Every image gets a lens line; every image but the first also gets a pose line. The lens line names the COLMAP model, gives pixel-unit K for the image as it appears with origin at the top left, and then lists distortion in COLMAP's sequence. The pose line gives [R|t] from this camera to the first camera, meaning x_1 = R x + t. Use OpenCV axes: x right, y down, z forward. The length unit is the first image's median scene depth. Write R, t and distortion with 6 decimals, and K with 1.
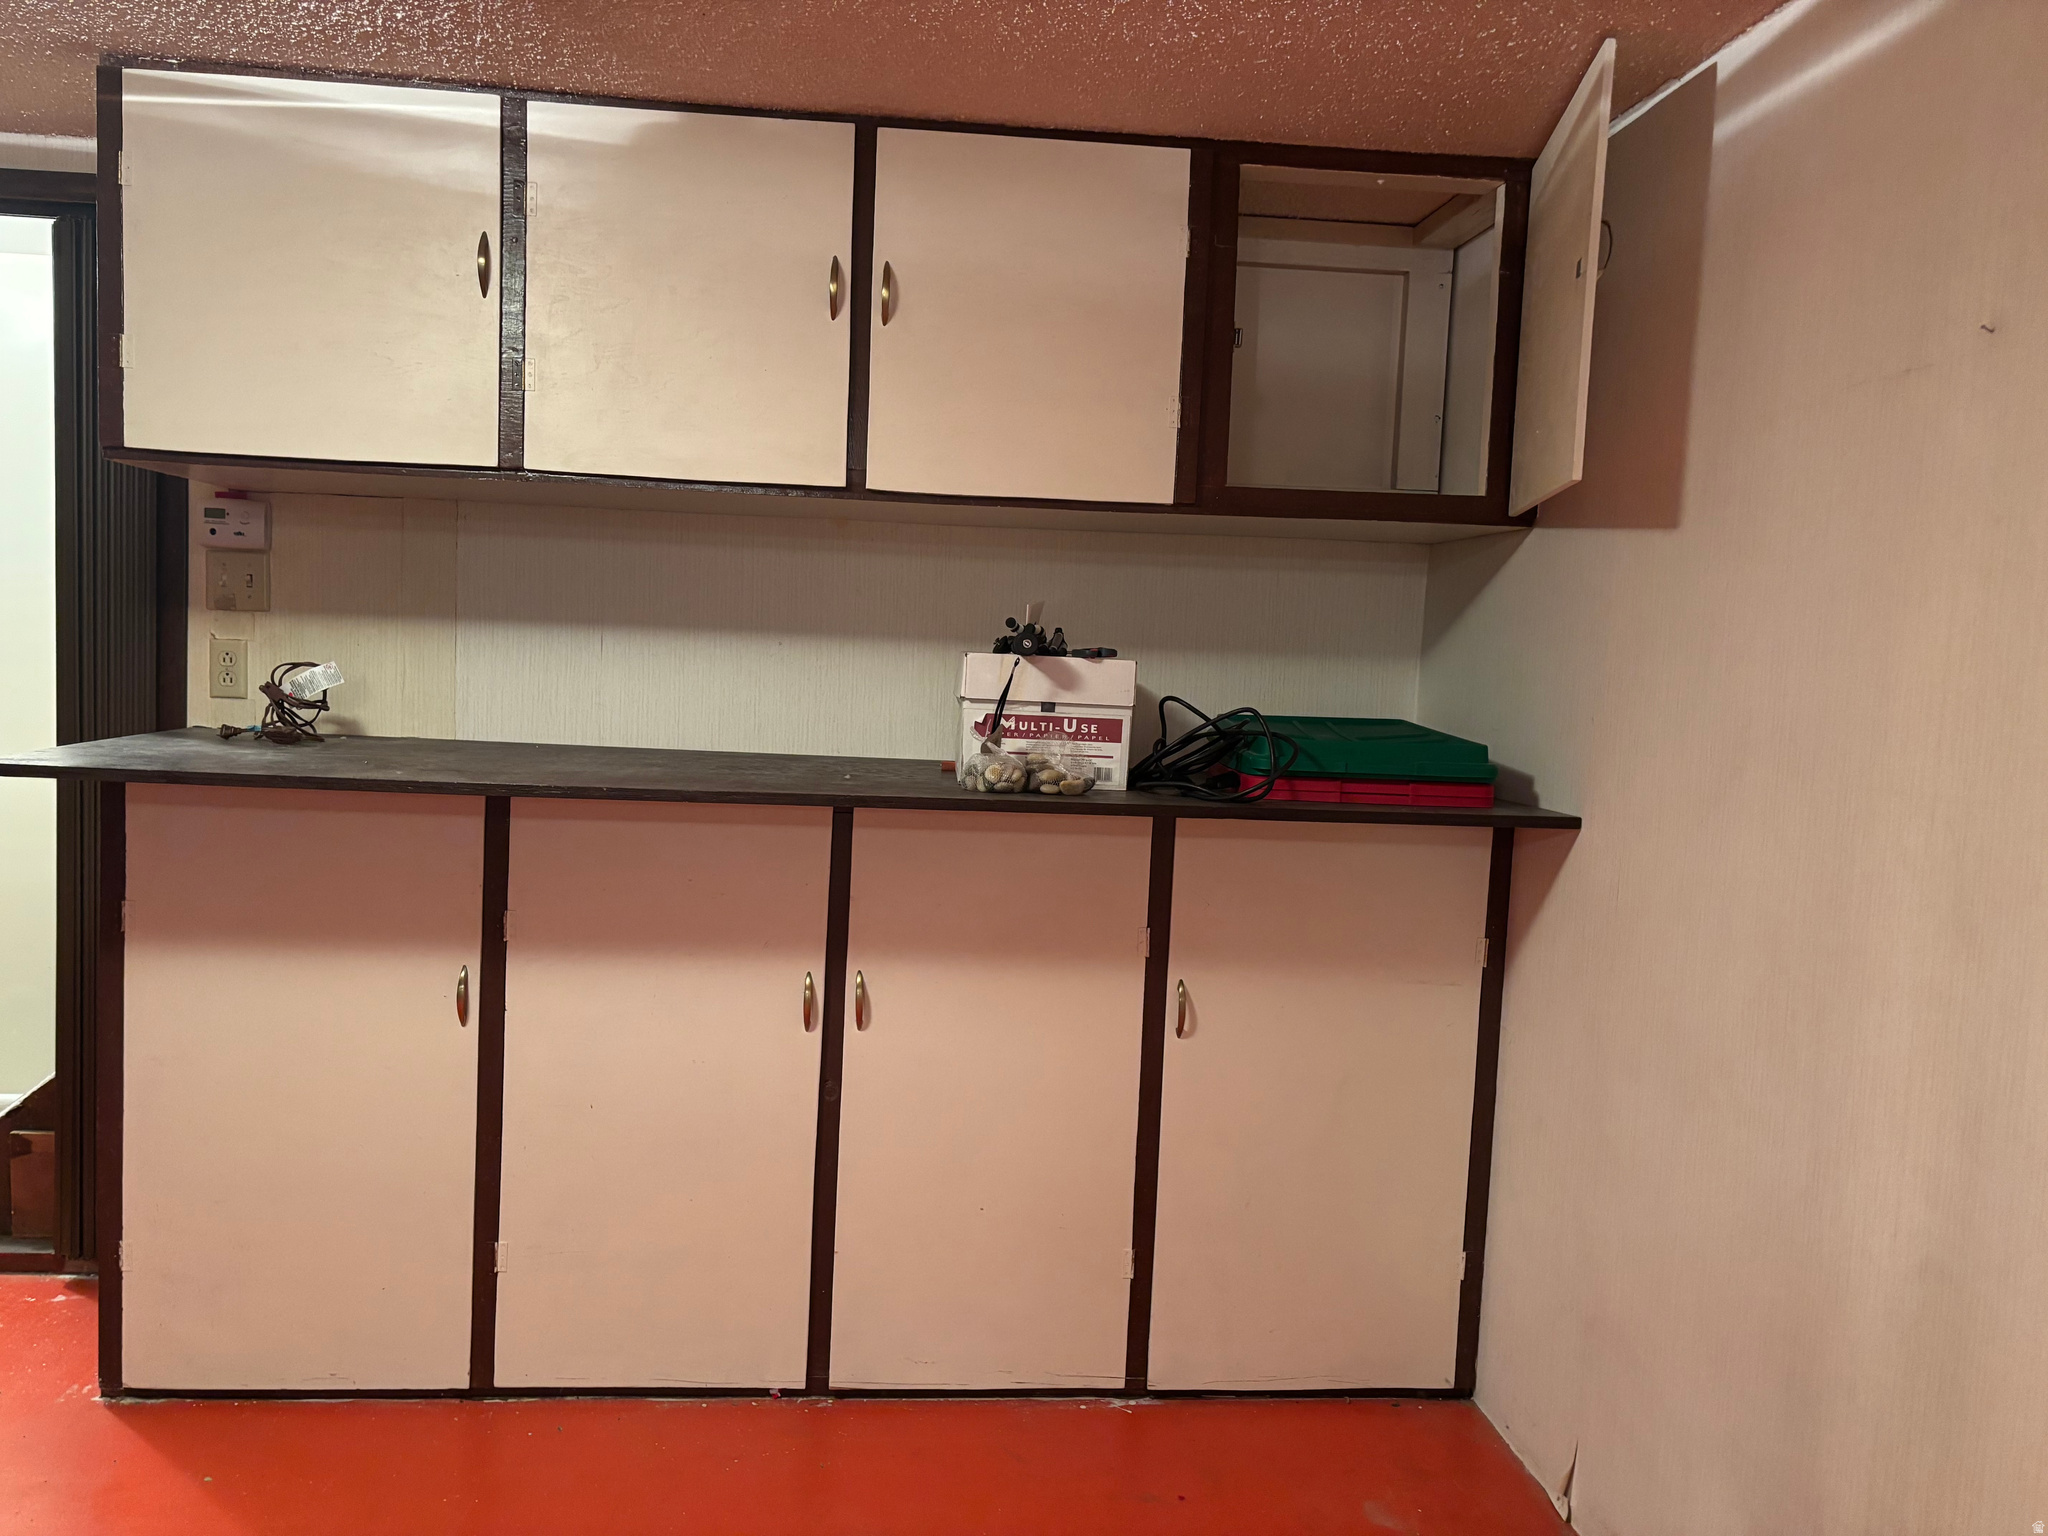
lens RADIAL K [[1584.5, 0, 1024.0], [0, 1584.5, 768.0], [0, 0, 1]] dist [0.002146, -0.000131]
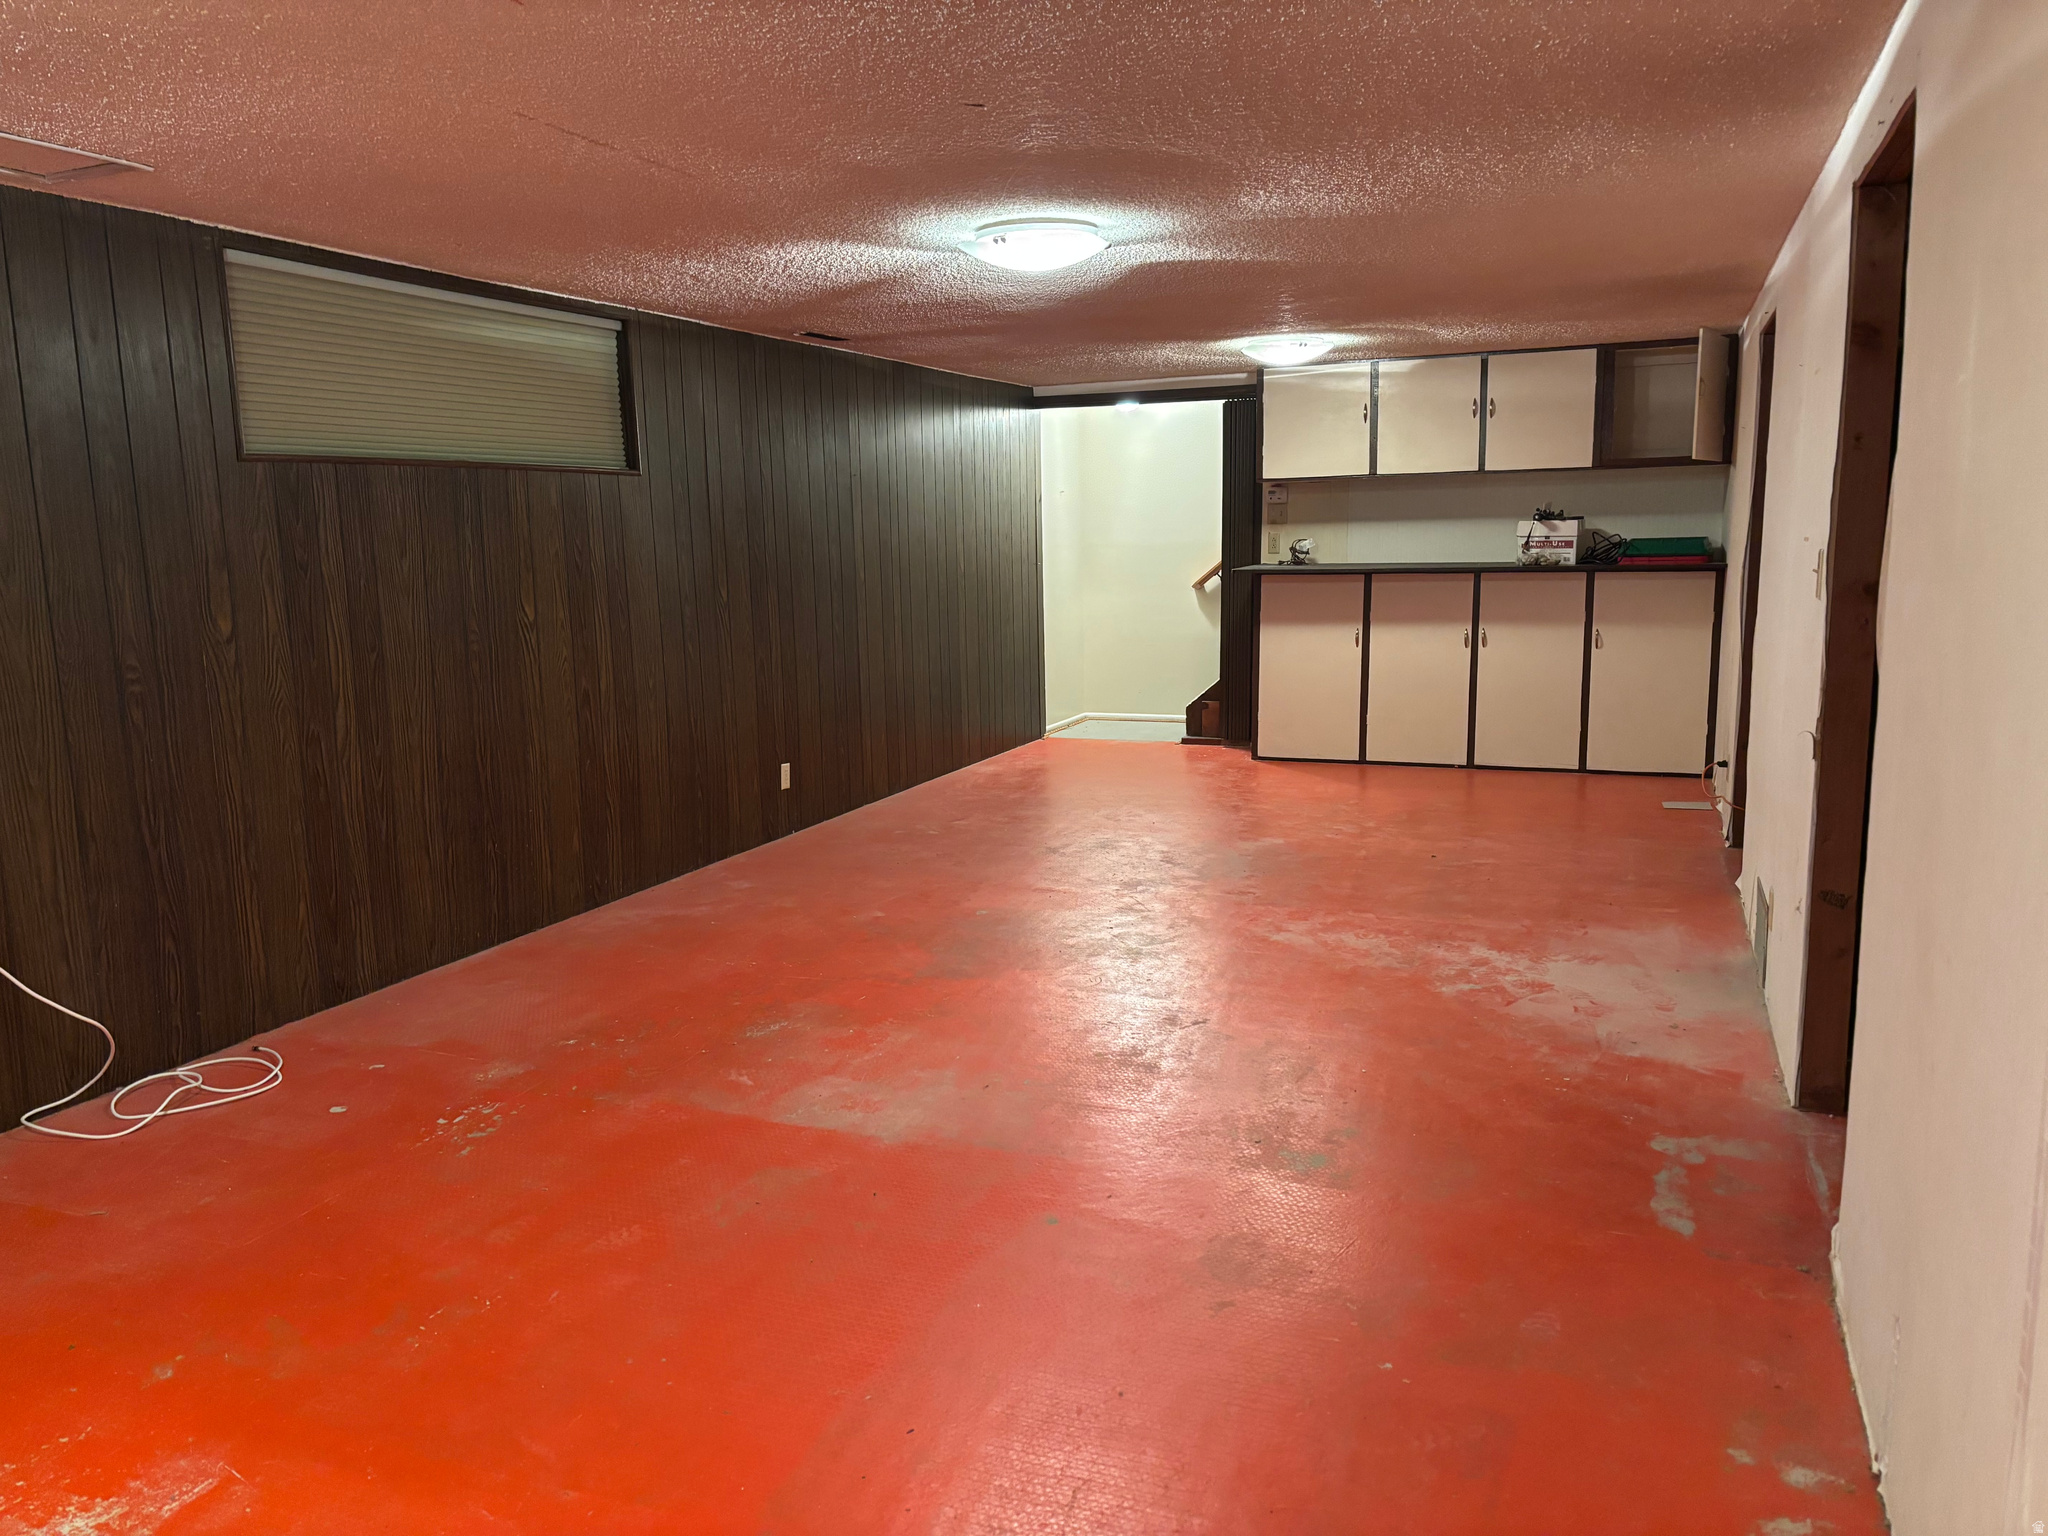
lens RADIAL K [[1553.5, 0, 1024.0], [0, 1553.5, 768.0], [0, 0, 1]] dist [0.078411, -0.003282]
pose [[0.887018, 0.011662, -0.461588, 0.519796], [0.018210, 0.998020, 0.060209, 0.203019], [0.461376, -0.061812, 0.885049, -2.159059]]
